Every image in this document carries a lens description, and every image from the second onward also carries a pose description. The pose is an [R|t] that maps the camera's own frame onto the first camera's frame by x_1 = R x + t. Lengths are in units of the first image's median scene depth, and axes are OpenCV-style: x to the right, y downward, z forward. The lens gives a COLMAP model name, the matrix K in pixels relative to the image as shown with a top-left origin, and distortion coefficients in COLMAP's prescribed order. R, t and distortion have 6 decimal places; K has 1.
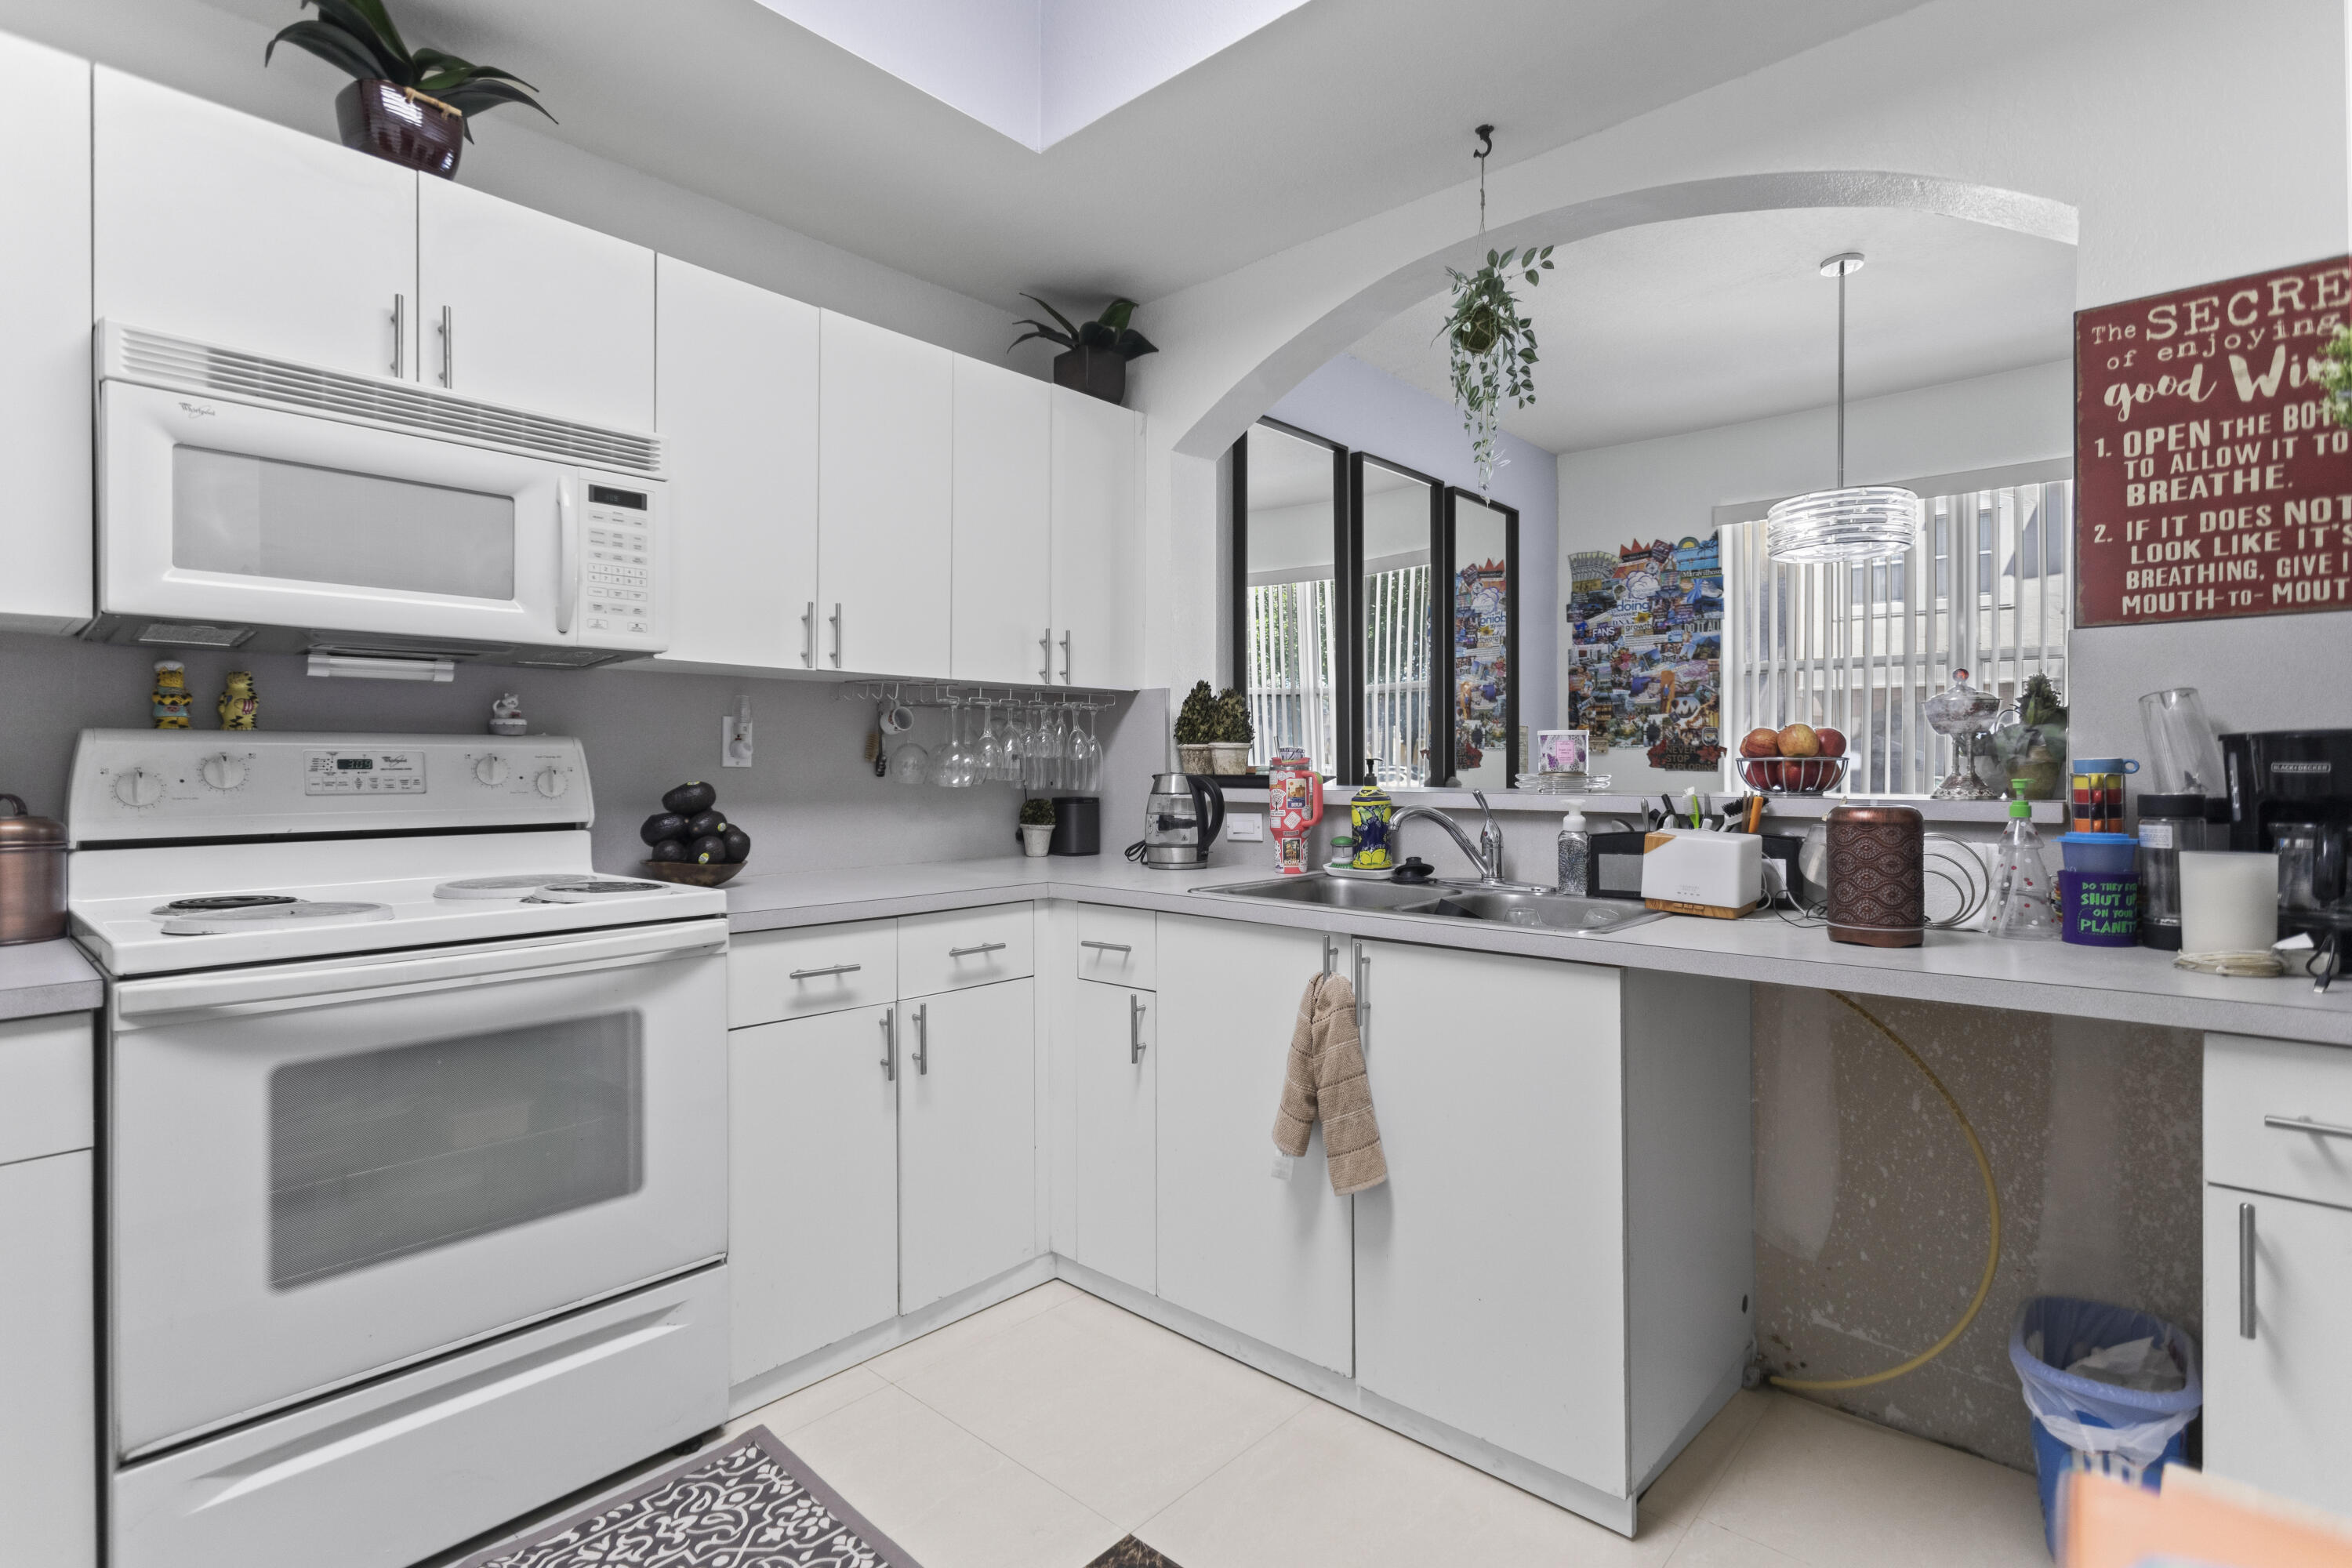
lens RADIAL K [[1132.6, 0, 1166.9], [0, 1132.6, 778.6], [0, 0, 1]] dist [-0.001191, 0.000197]
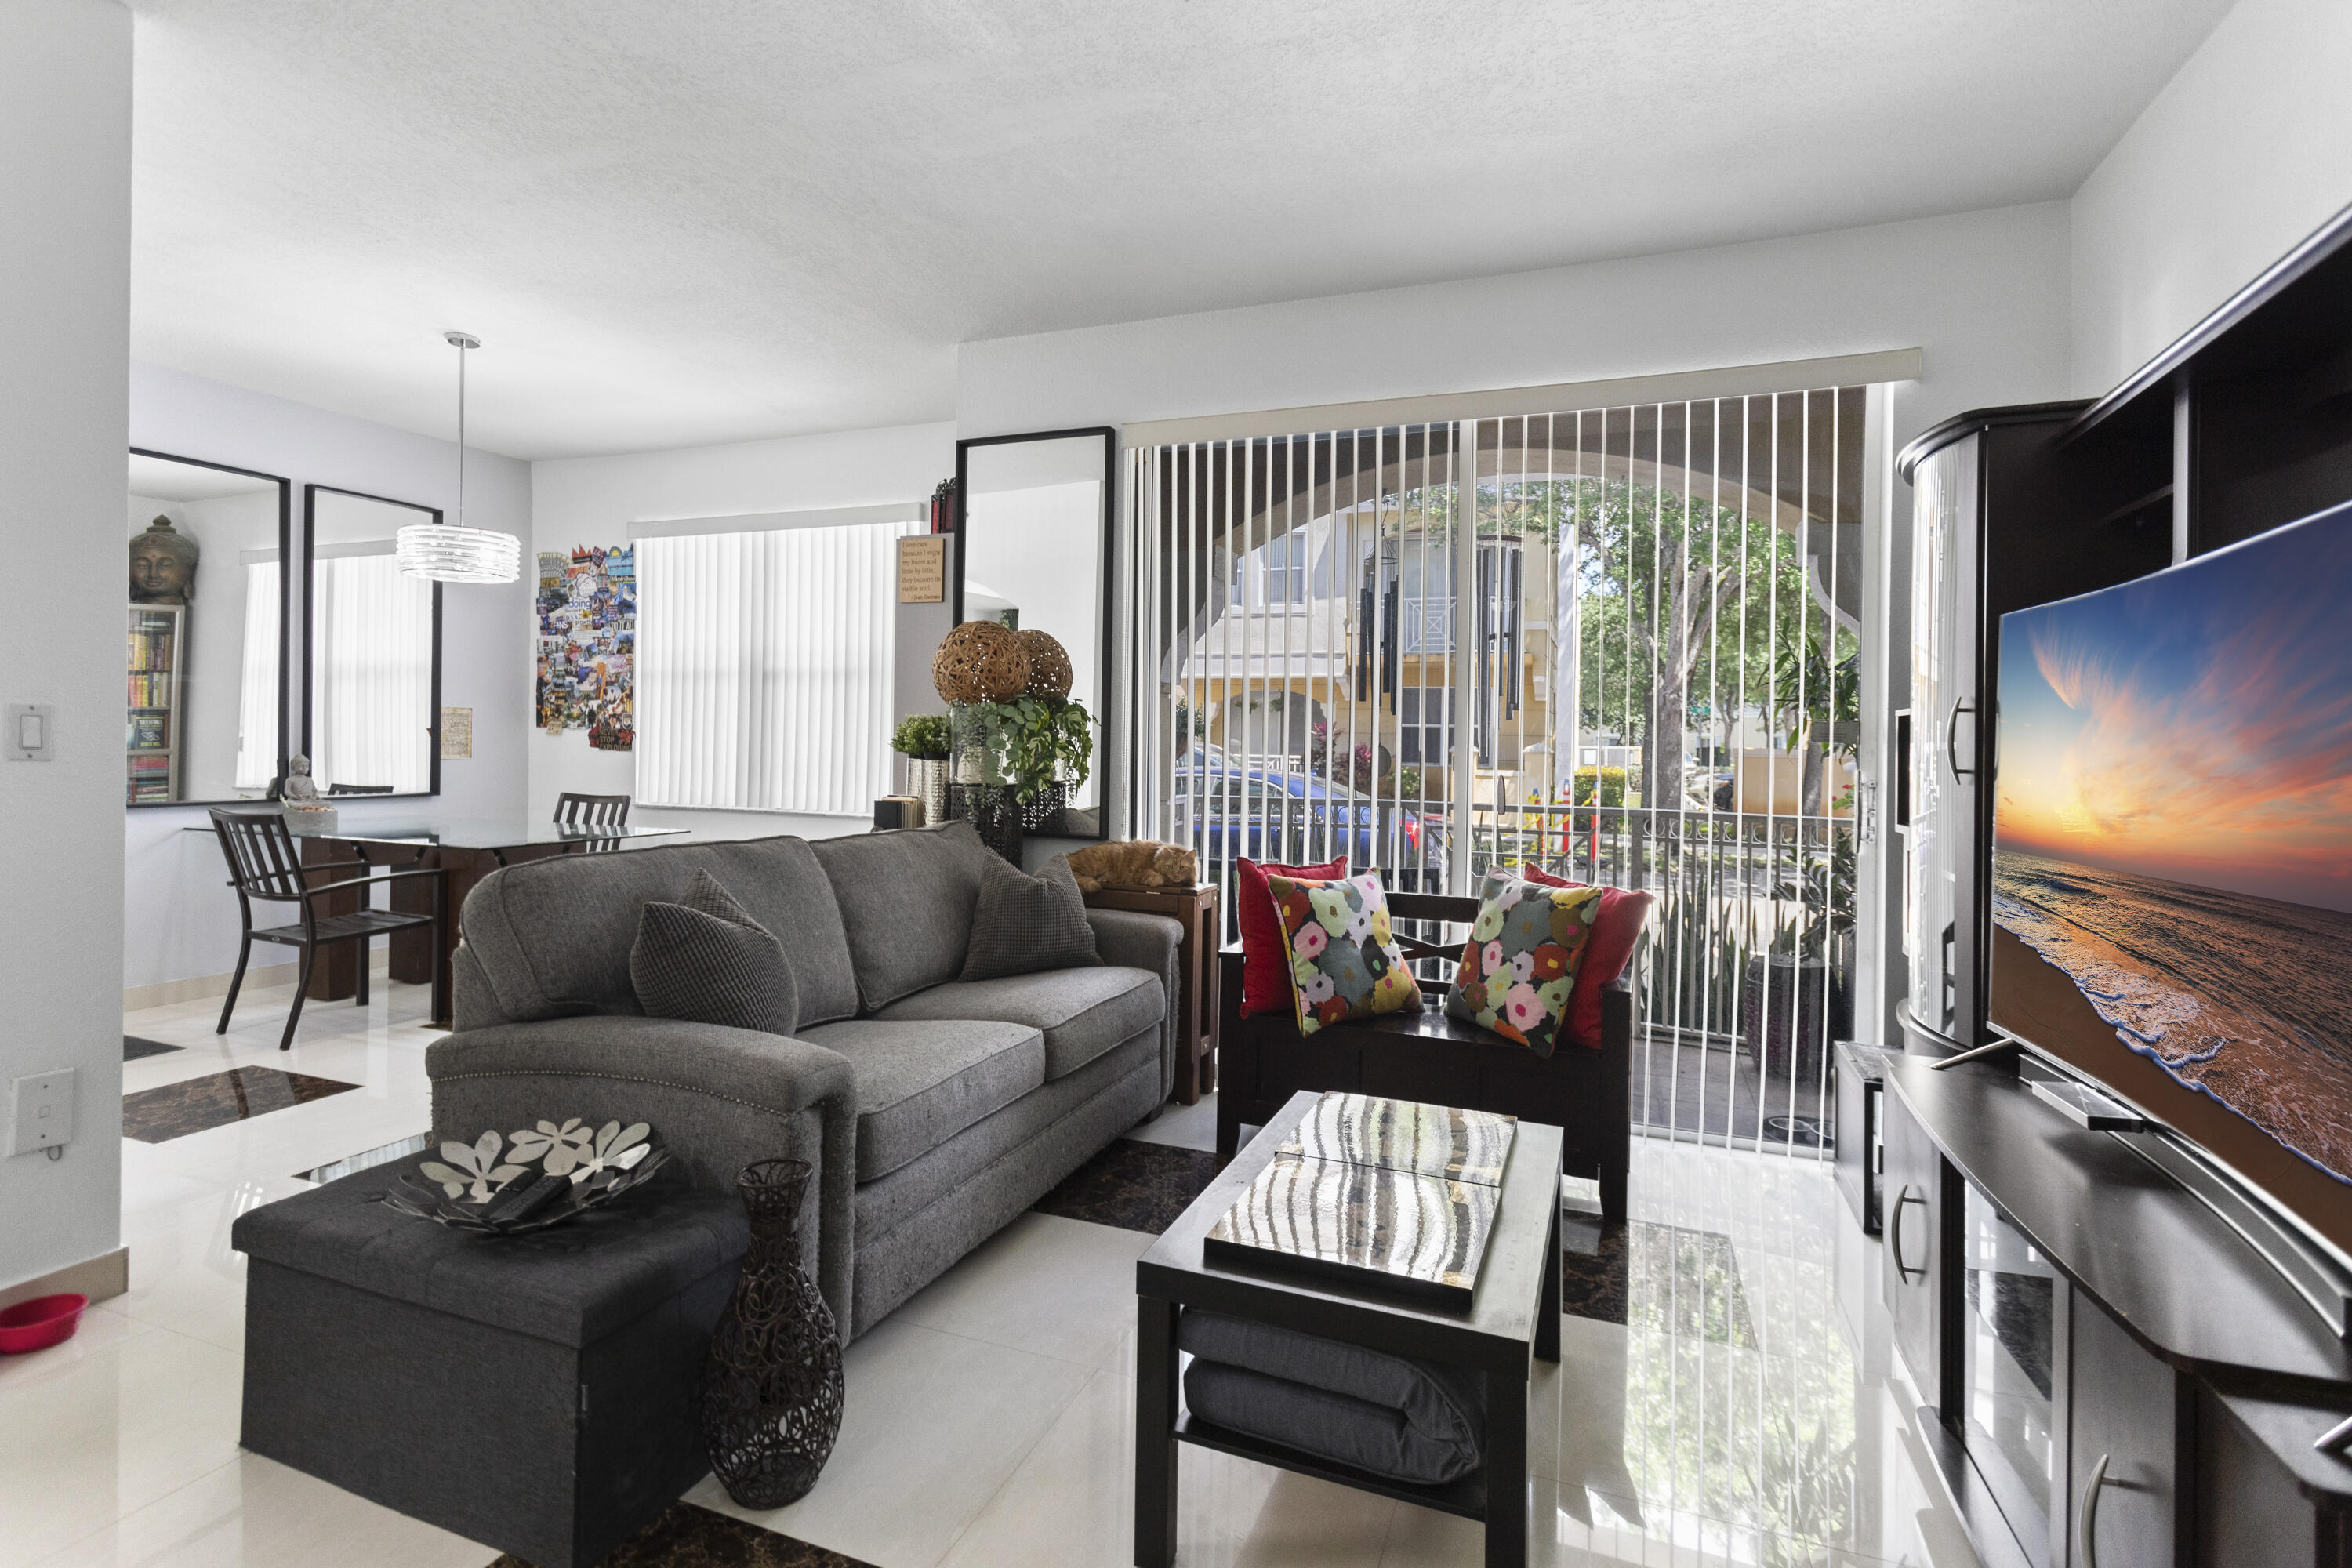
lens RADIAL K [[1141.3, 0, 1165.1], [0, 1141.3, 748.8], [0, 0, 1]] dist [0.000386, 0.000788]
pose [[0.934864, 0.013320, 0.354757, 0.572535], [-0.012379, 0.999911, -0.004921, -0.010108], [-0.354791, 0.000209, 0.934946, -0.275553]]
